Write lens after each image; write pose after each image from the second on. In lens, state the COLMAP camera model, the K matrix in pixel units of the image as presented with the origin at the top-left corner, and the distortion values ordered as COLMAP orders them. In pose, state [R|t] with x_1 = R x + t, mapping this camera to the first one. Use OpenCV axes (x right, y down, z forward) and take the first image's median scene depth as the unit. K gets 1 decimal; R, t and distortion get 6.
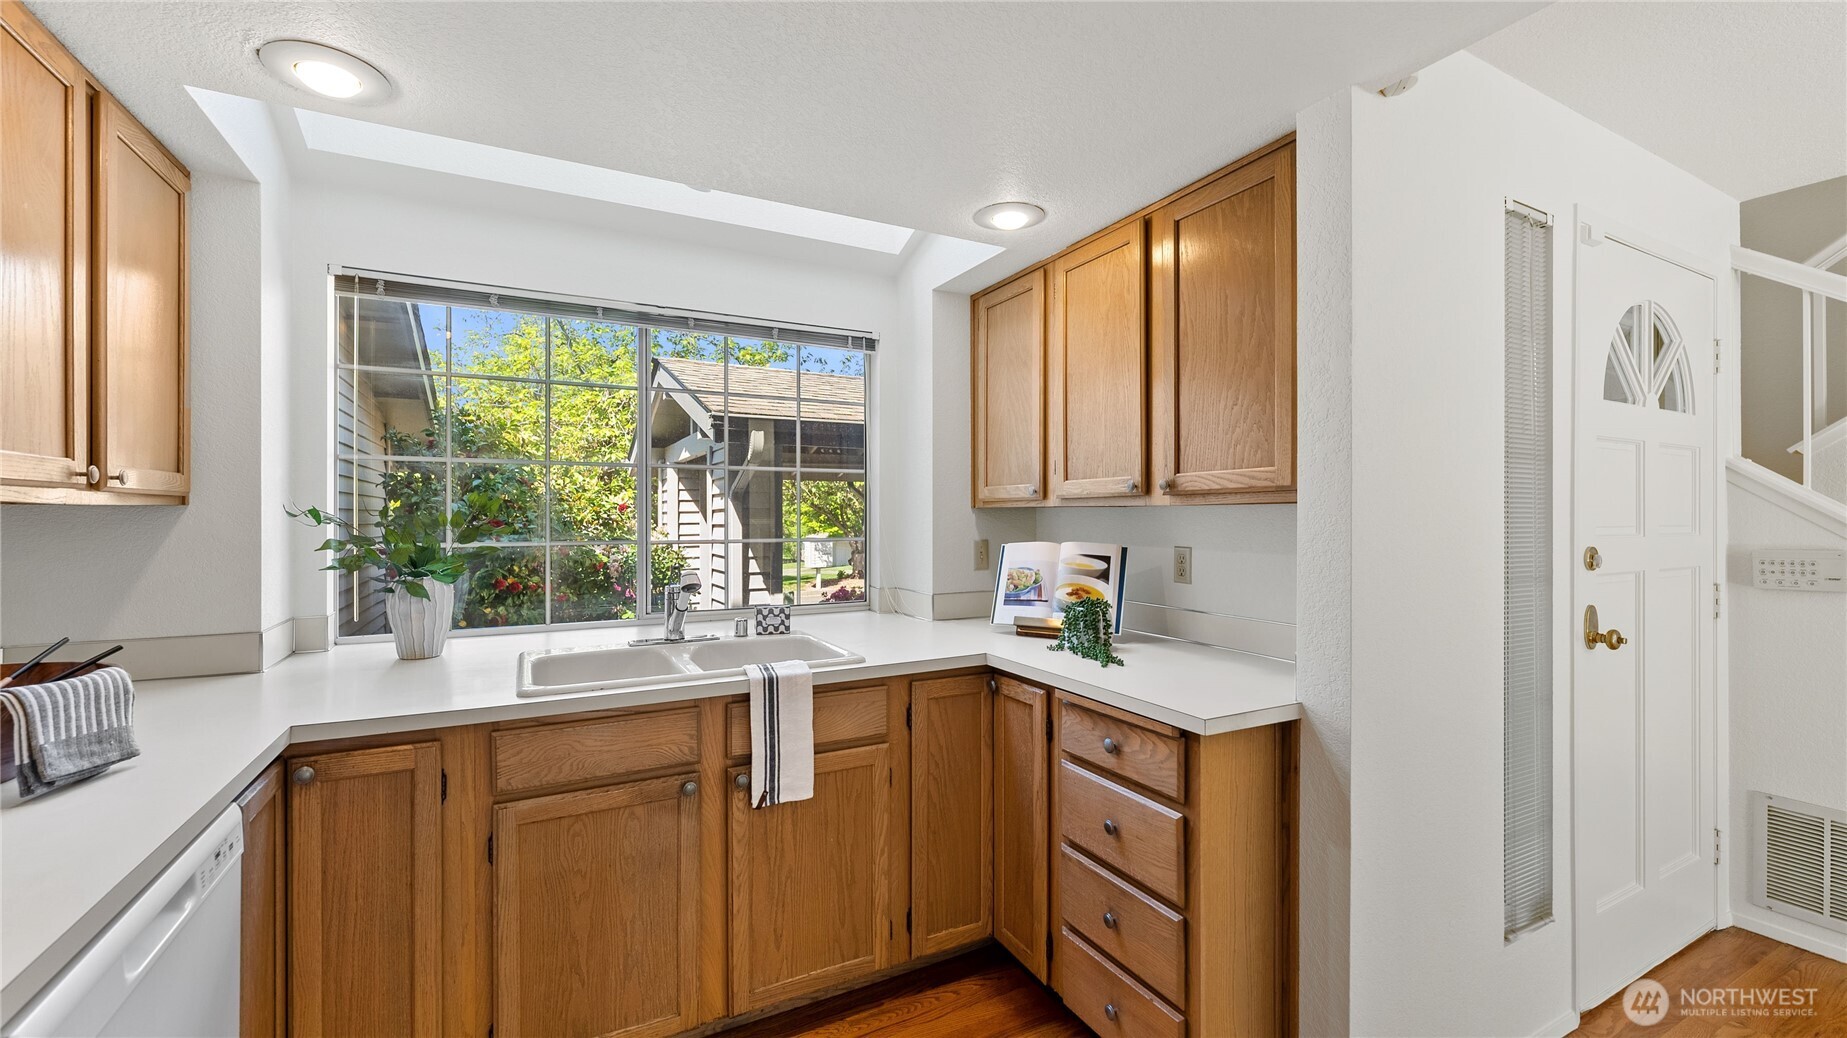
lens RADIAL K [[755.2, 0, 936.4], [0, 755.2, 522.1], [0, 0, 1]] dist [0.000729, 0.000186]
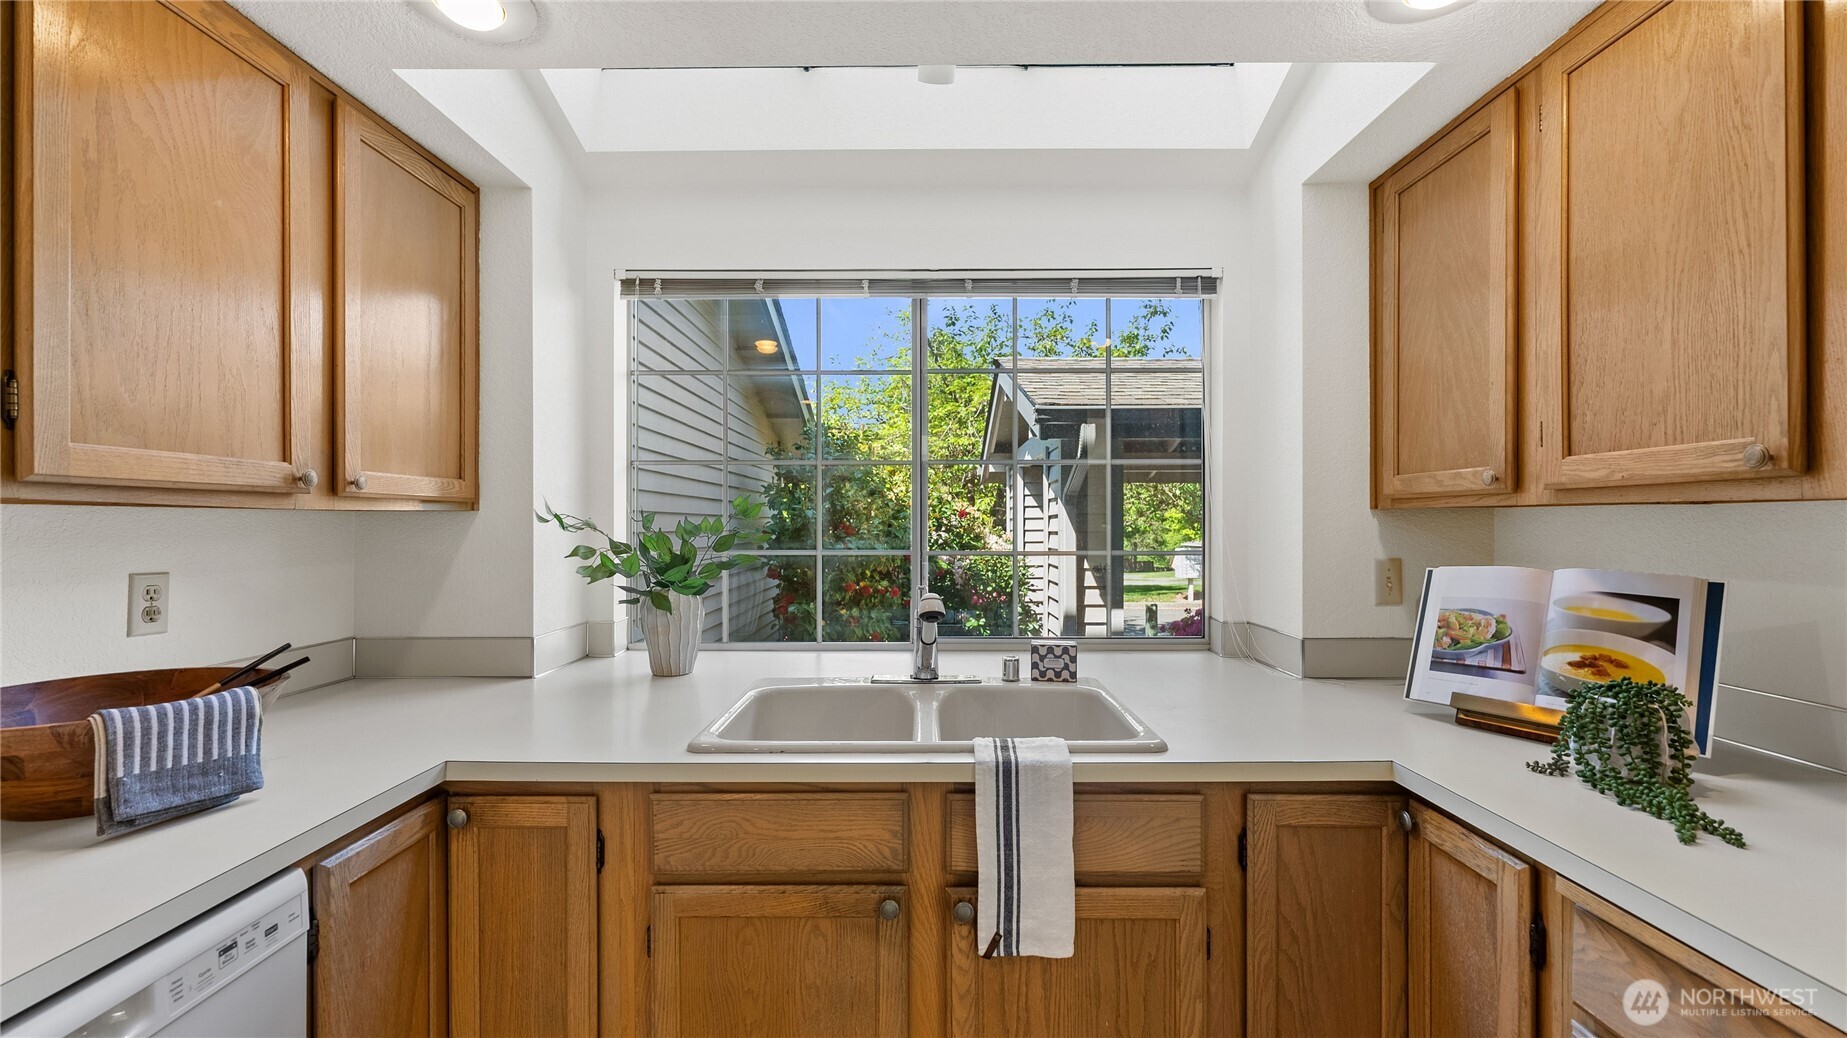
lens RADIAL K [[755.2, 0, 915.6], [0, 755.2, 524.1], [0, 0, 1]] dist [0.000729, 0.000186]
pose [[0.871743, 0.001221, -0.489962, 0.031653], [-0.004345, 0.999977, -0.005238, -0.001360], [0.489945, 0.006695, 0.871728, 0.325620]]
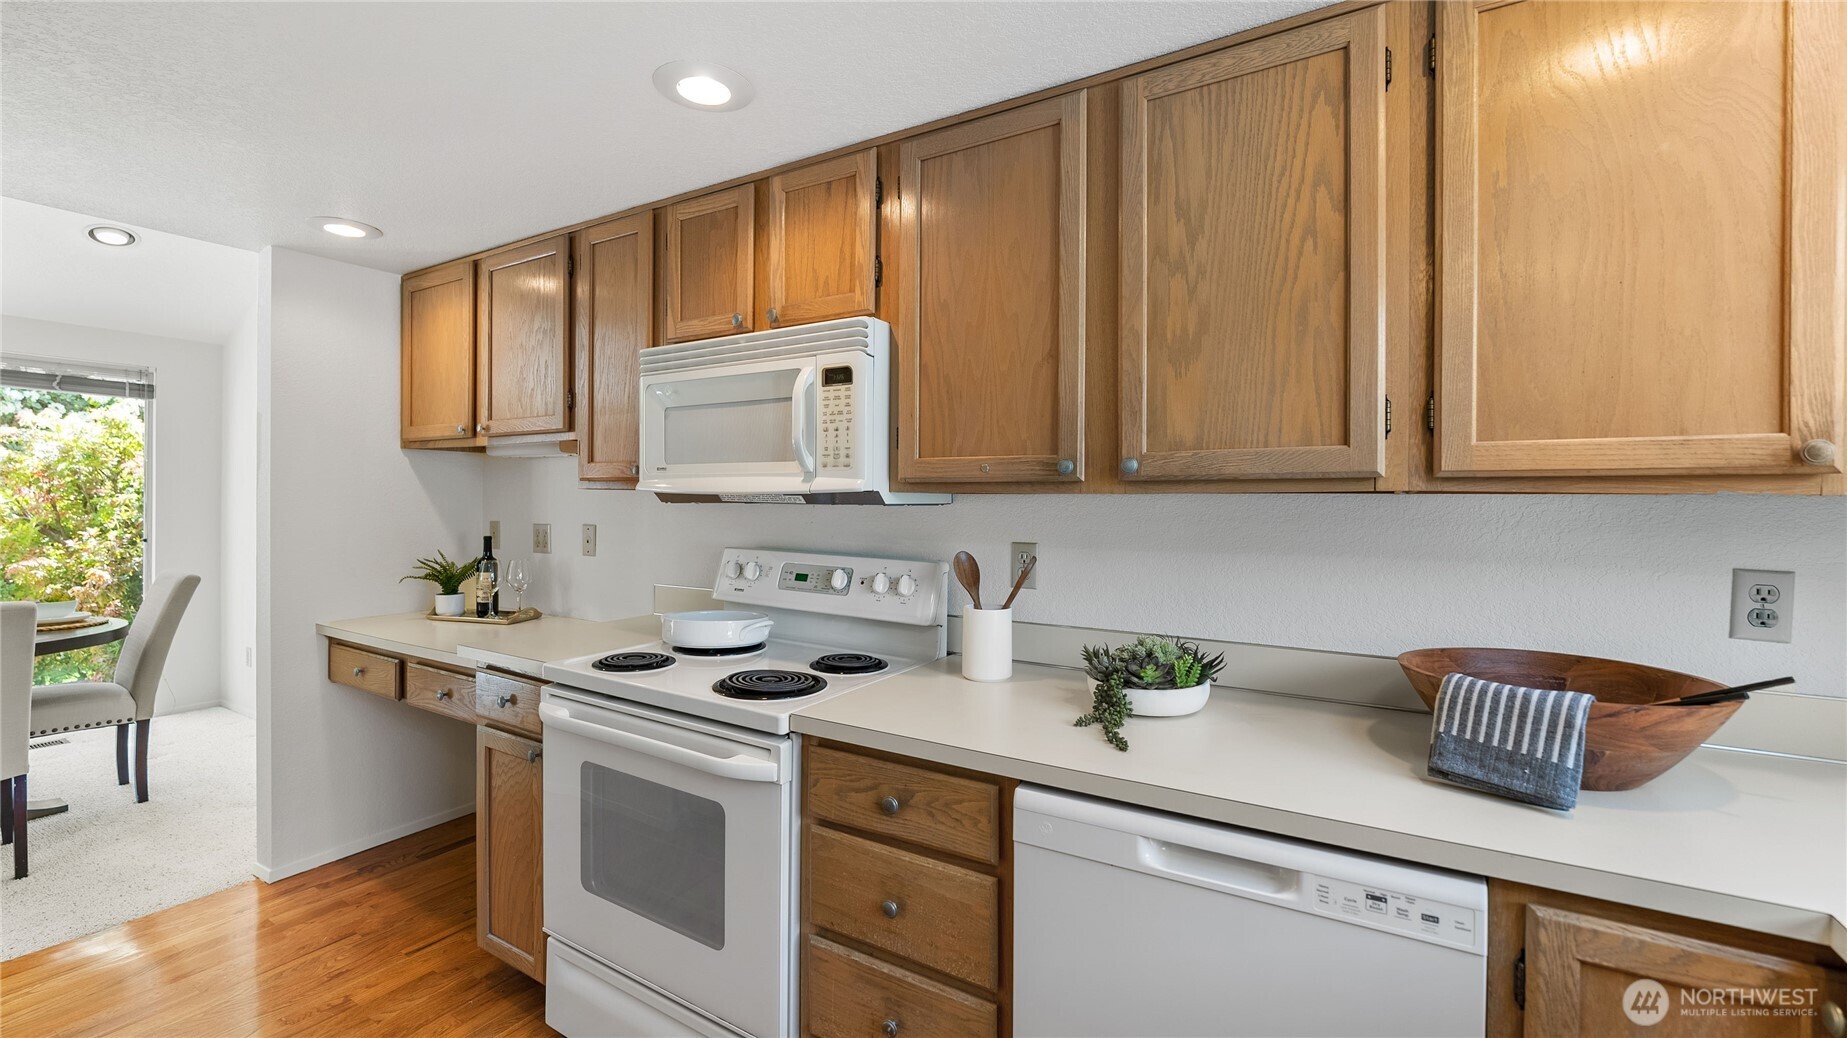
lens RADIAL K [[755.2, 0, 909.3], [0, 755.2, 505.6], [0, 0, 1]] dist [0.000729, 0.000186]
pose [[-0.869020, -0.003561, -0.494764, -0.024713], [-0.010103, 0.999893, 0.010550, -0.007464], [0.494674, 0.014166, -0.868963, 0.730863]]
